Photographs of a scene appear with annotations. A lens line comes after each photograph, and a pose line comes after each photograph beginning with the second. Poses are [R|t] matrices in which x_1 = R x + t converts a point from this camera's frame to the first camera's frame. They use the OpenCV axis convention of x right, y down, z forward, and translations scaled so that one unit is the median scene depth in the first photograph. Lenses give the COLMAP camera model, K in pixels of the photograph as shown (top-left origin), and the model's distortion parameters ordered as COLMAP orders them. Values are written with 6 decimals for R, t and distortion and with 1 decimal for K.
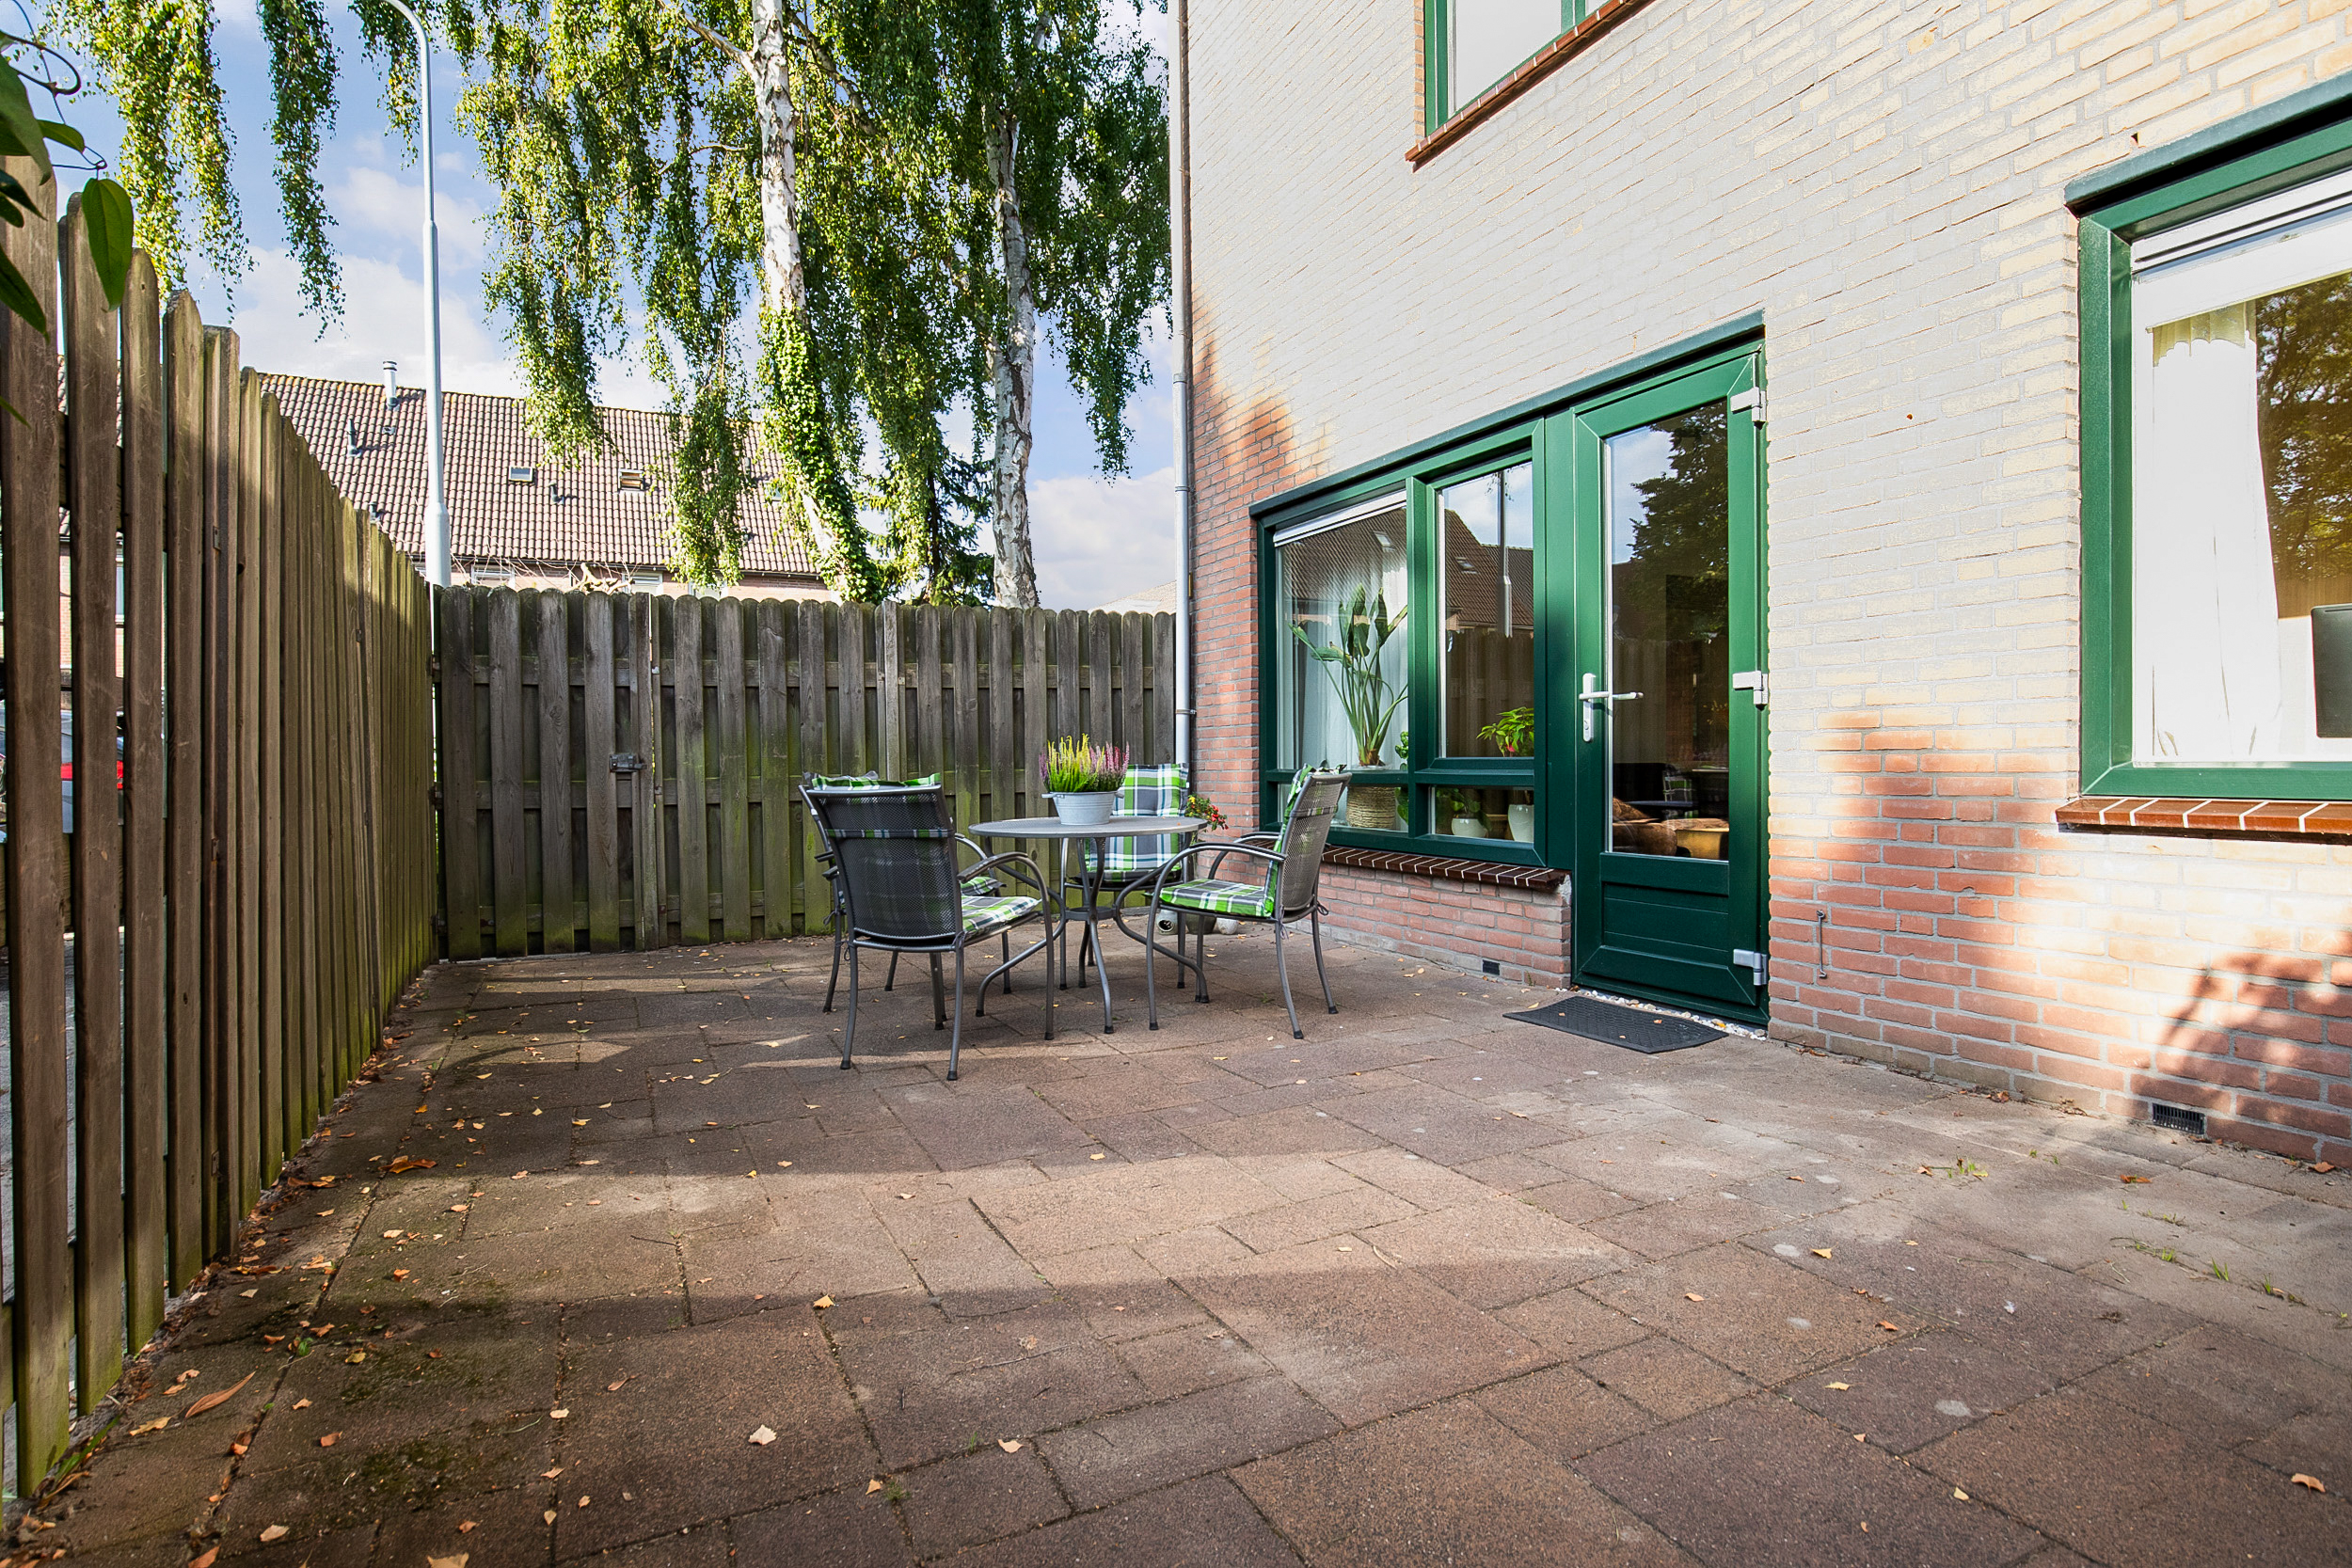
lens RADIAL K [[1213.7, 0, 1181.2], [0, 1213.7, 771.2], [0, 0, 1]] dist [-0.007582, -0.000273]
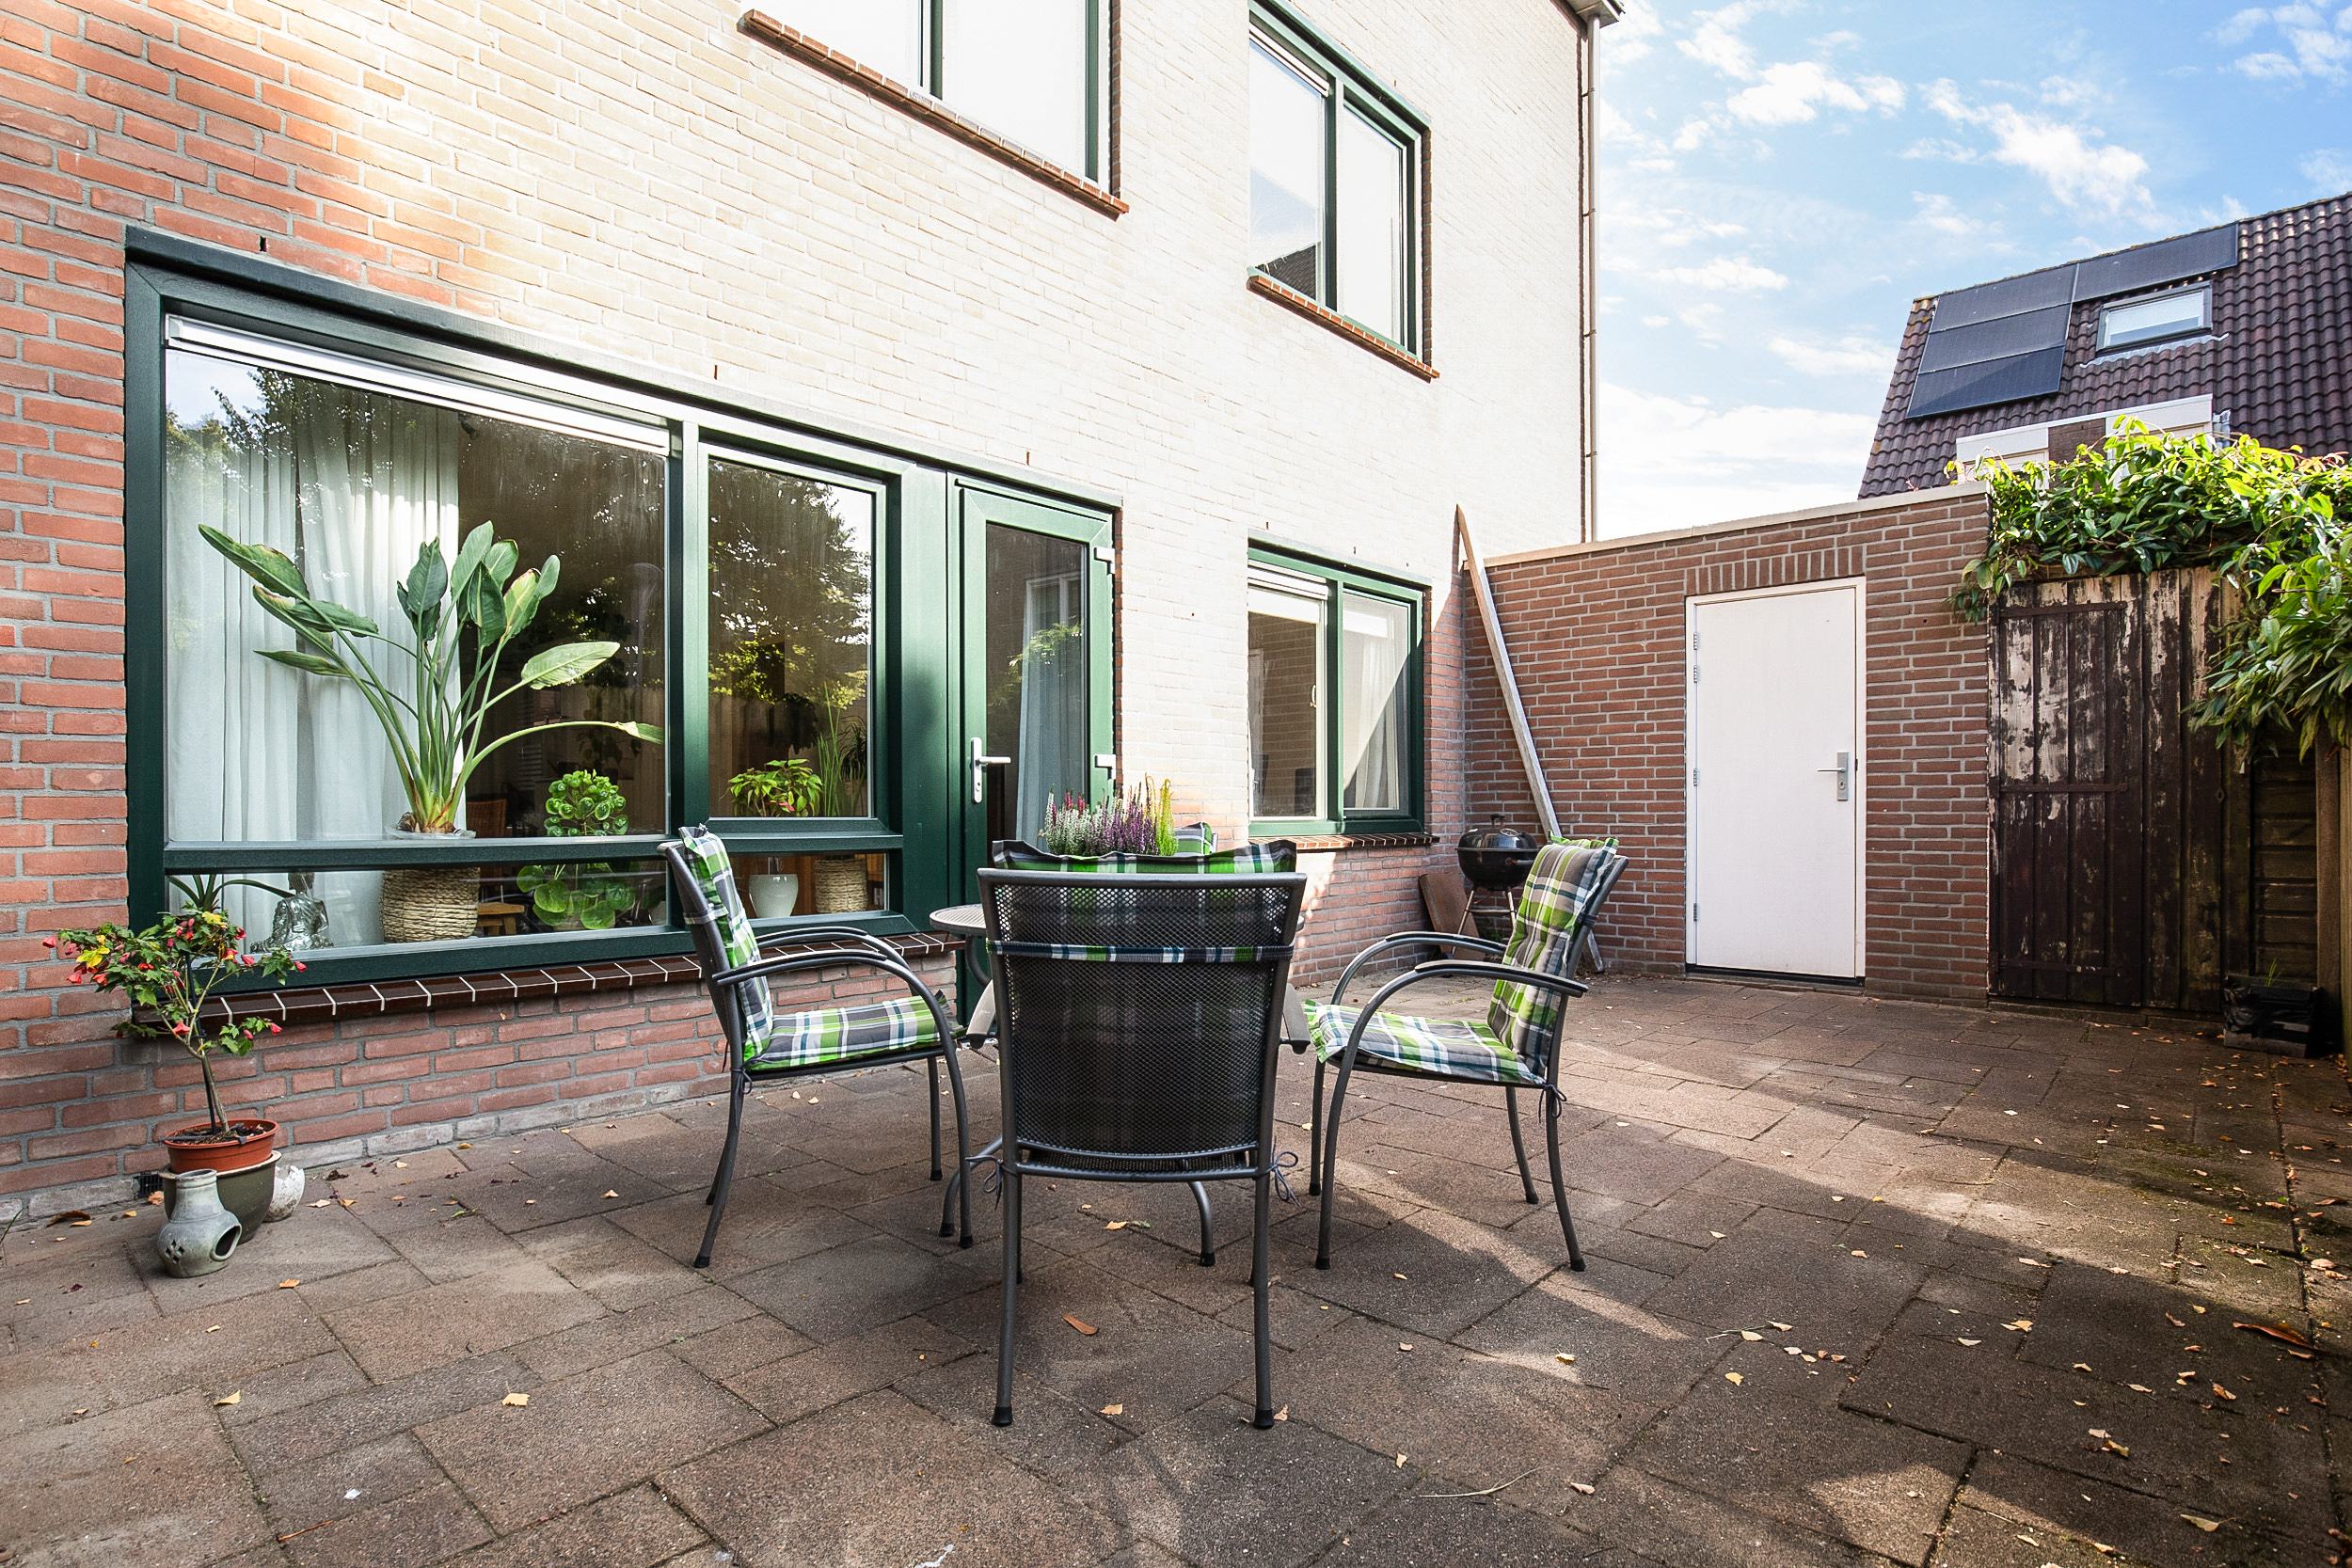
lens RADIAL K [[1209.5, 0, 1177.5], [0, 1209.5, 788.2], [0, 0, 1]] dist [-0.002958, 0.001809]
pose [[-0.387755, 0.026226, 0.921389, -1.119298], [0.012227, 0.999654, -0.023308, -0.015465], [-0.921681, 0.002228, -0.387941, 2.004062]]
